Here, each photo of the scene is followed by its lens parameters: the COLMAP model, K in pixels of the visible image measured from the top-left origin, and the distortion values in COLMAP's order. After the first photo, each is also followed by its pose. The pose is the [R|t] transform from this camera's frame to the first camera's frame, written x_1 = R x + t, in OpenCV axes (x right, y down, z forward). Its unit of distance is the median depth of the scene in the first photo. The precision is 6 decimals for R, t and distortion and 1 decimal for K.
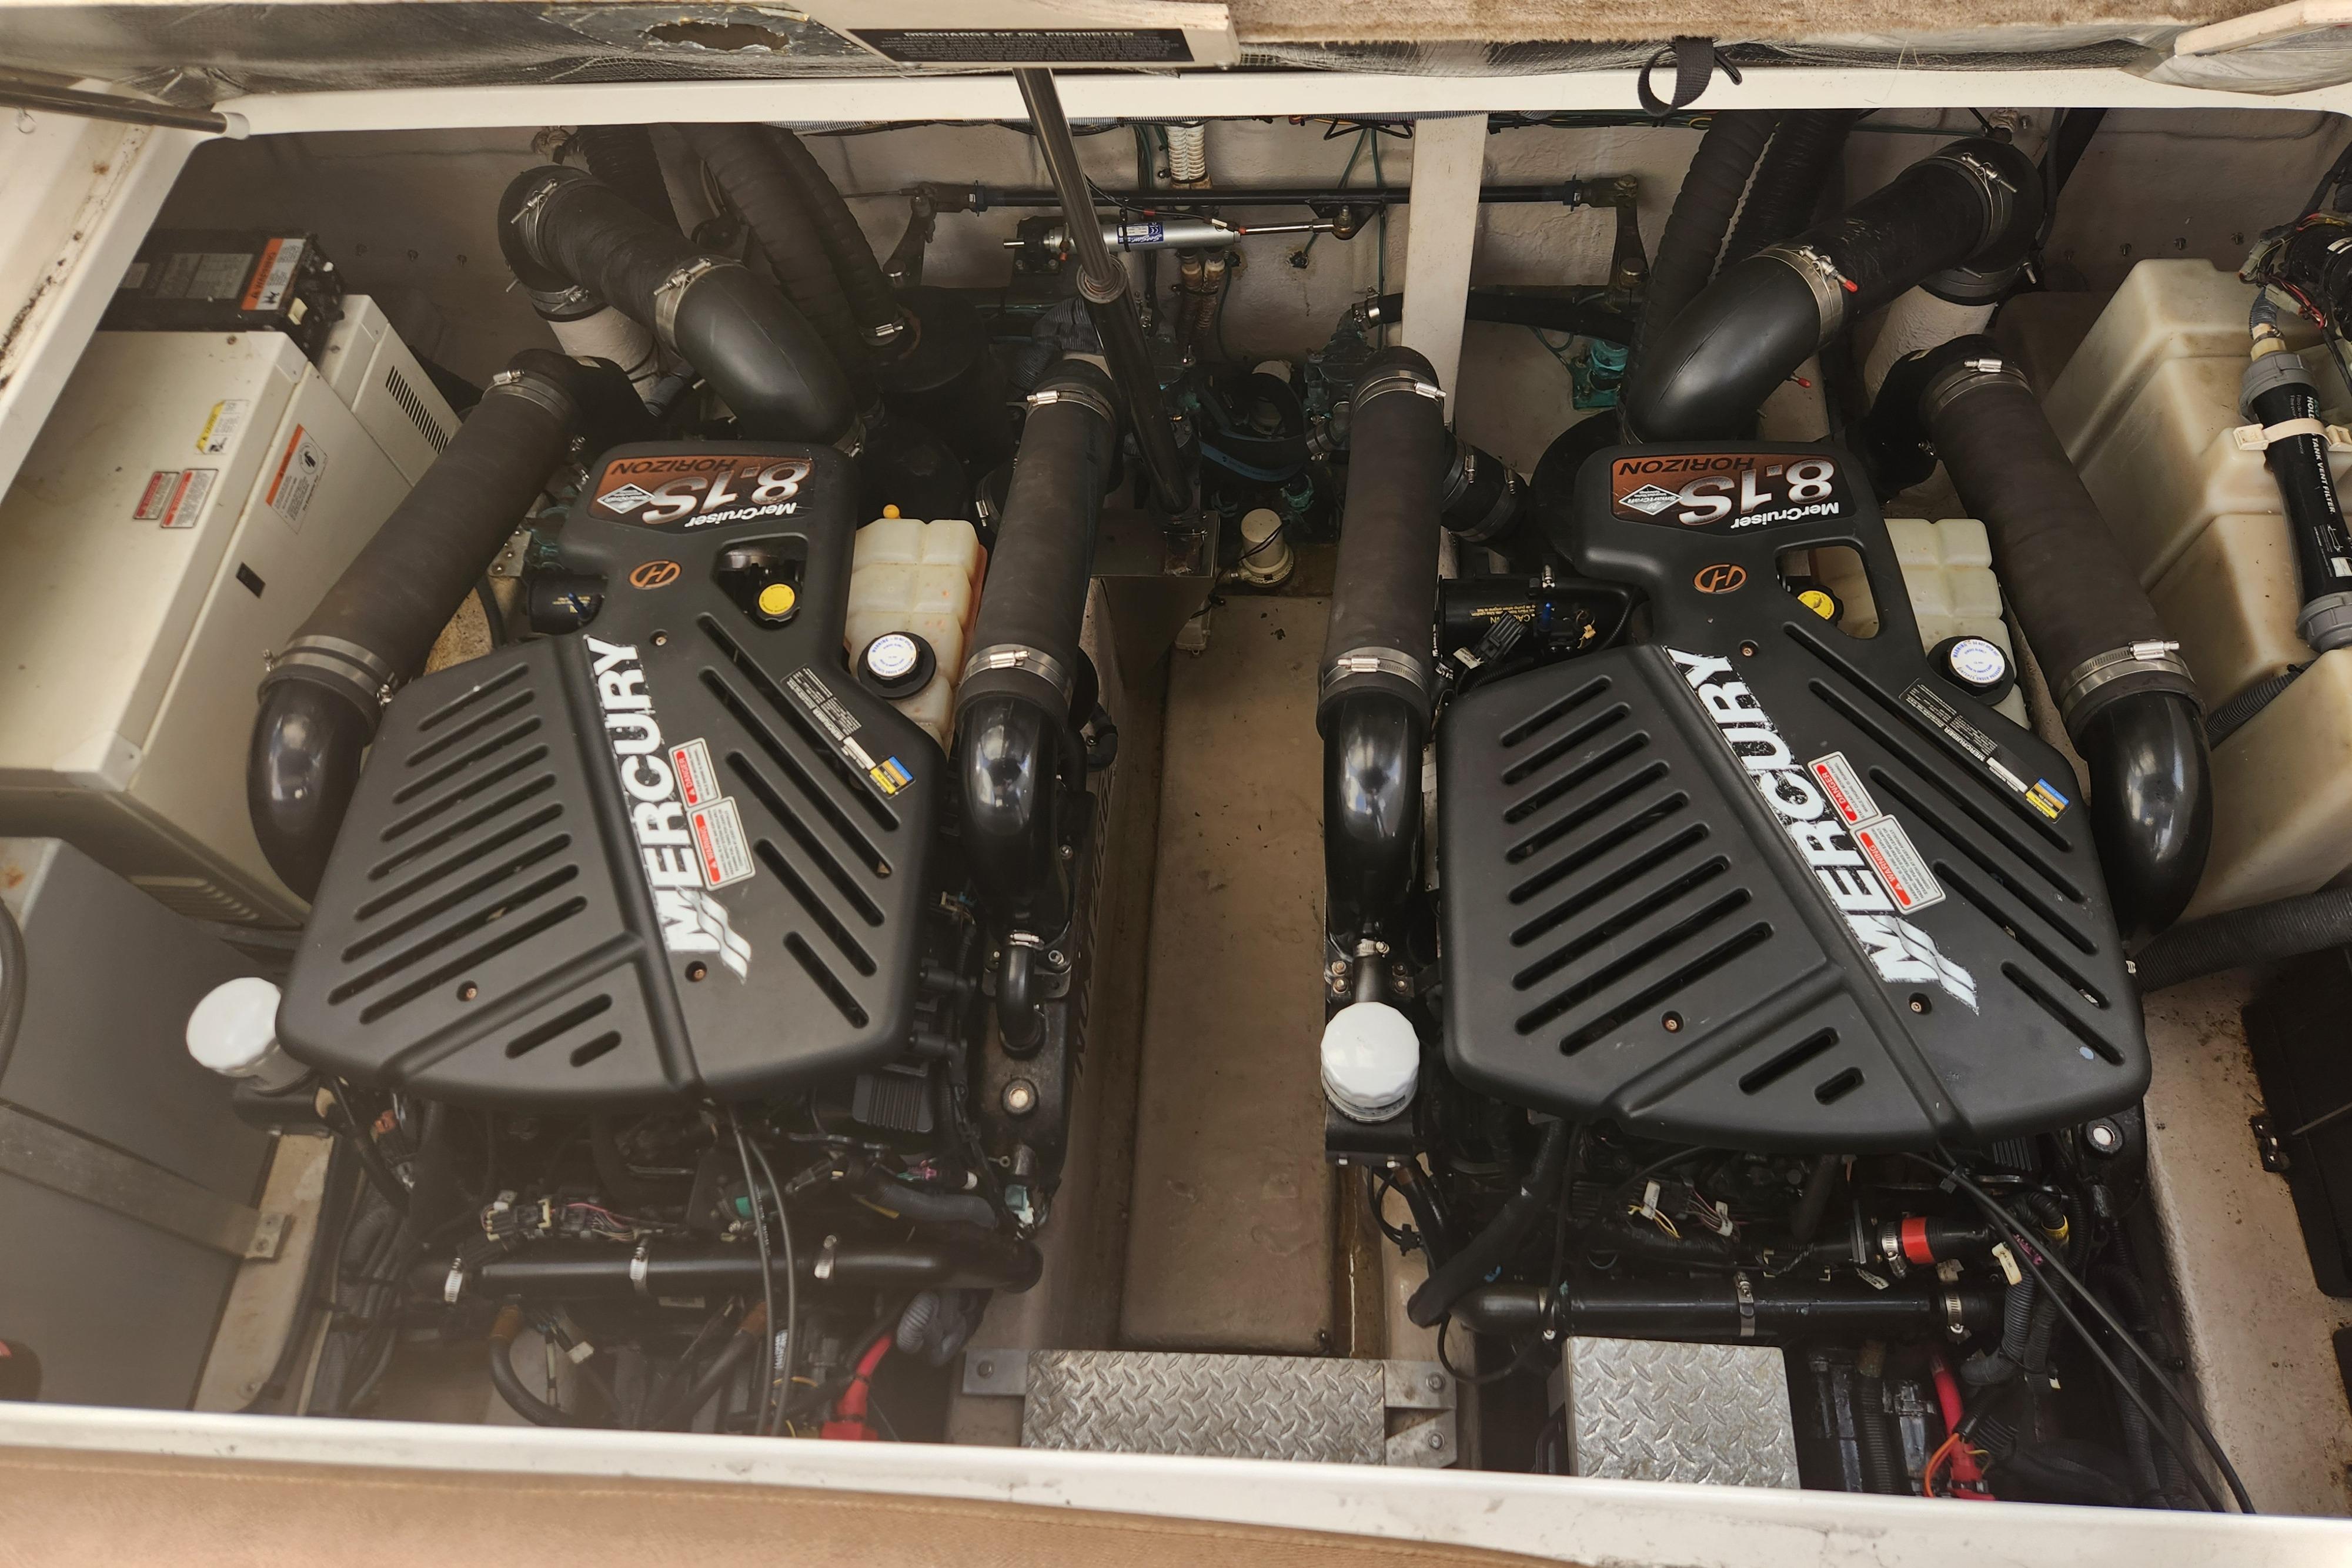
lens RADIAL K [[1436.0, 0, 1227.2], [0, 1436.0, 866.3], [0, 0, 1]] dist [0.061327, -0.041549]
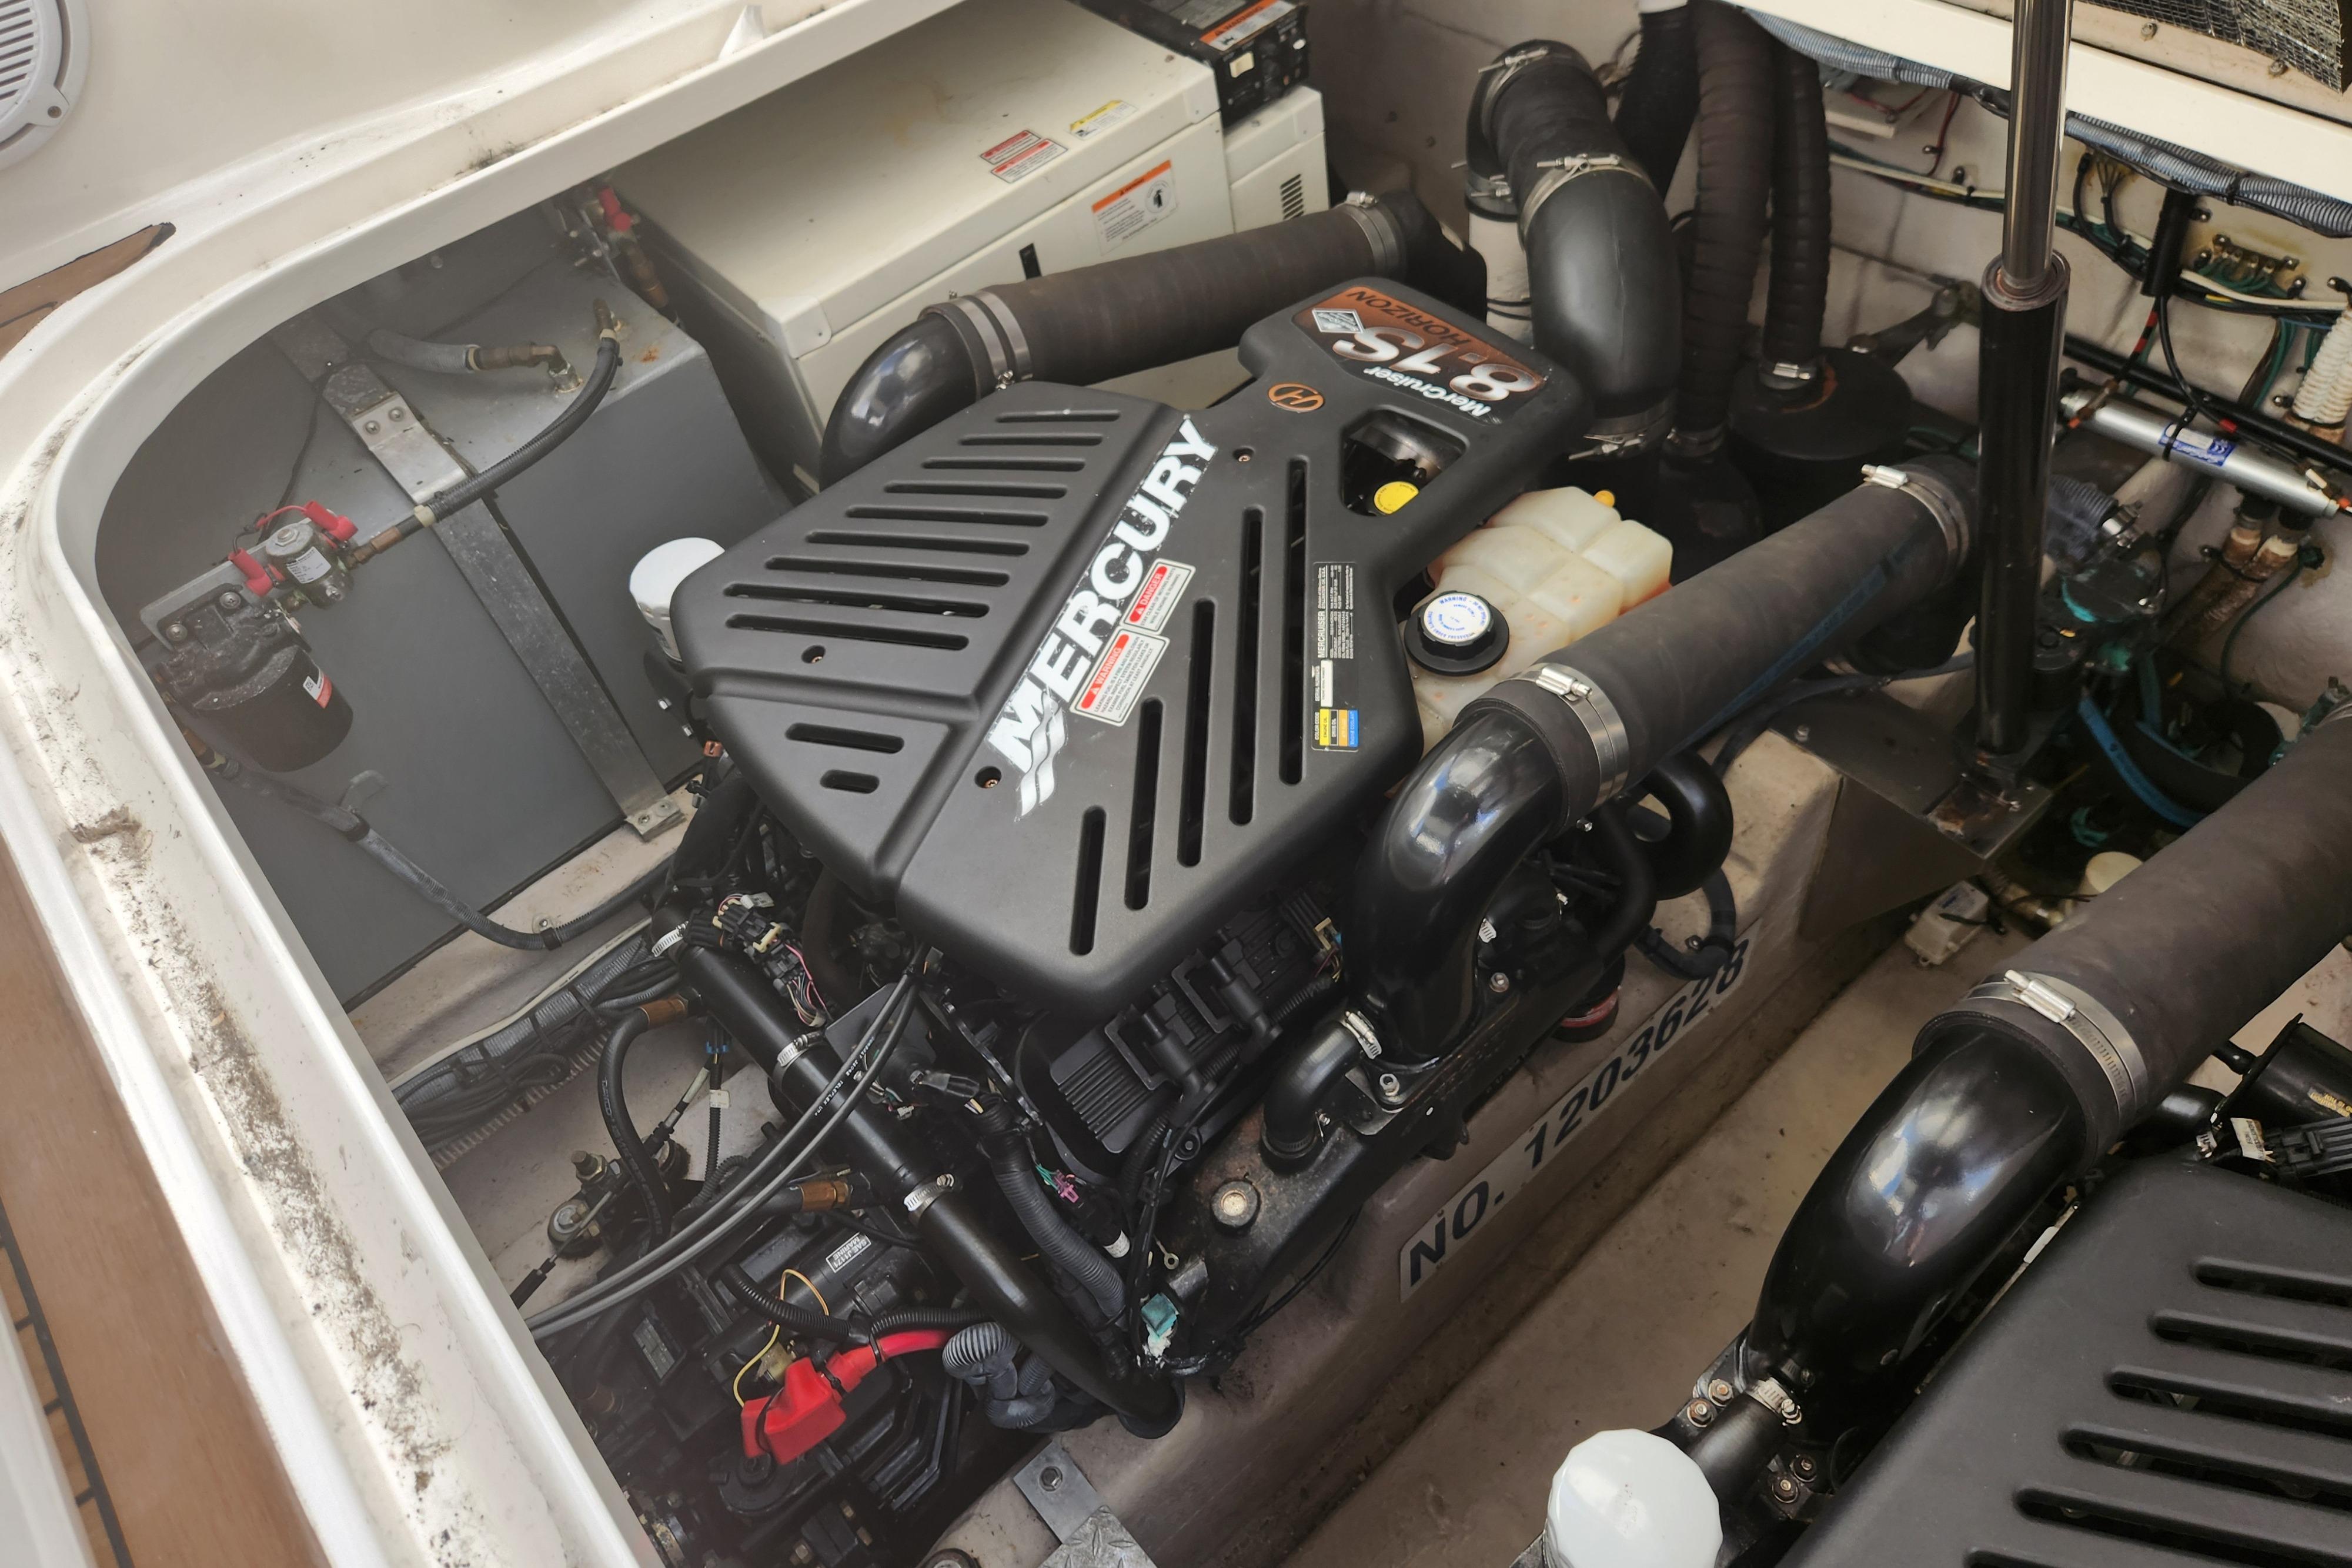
lens RADIAL K [[1563.9, 0, 1167.3], [0, 1563.9, 784.0], [0, 0, 1]] dist [0.068369, -0.066633]
pose [[0.687375, 0.552160, -0.471842, 0.098092], [-0.615579, 0.787679, 0.024988, -0.005986], [0.385457, 0.273280, 0.881329, 0.250262]]
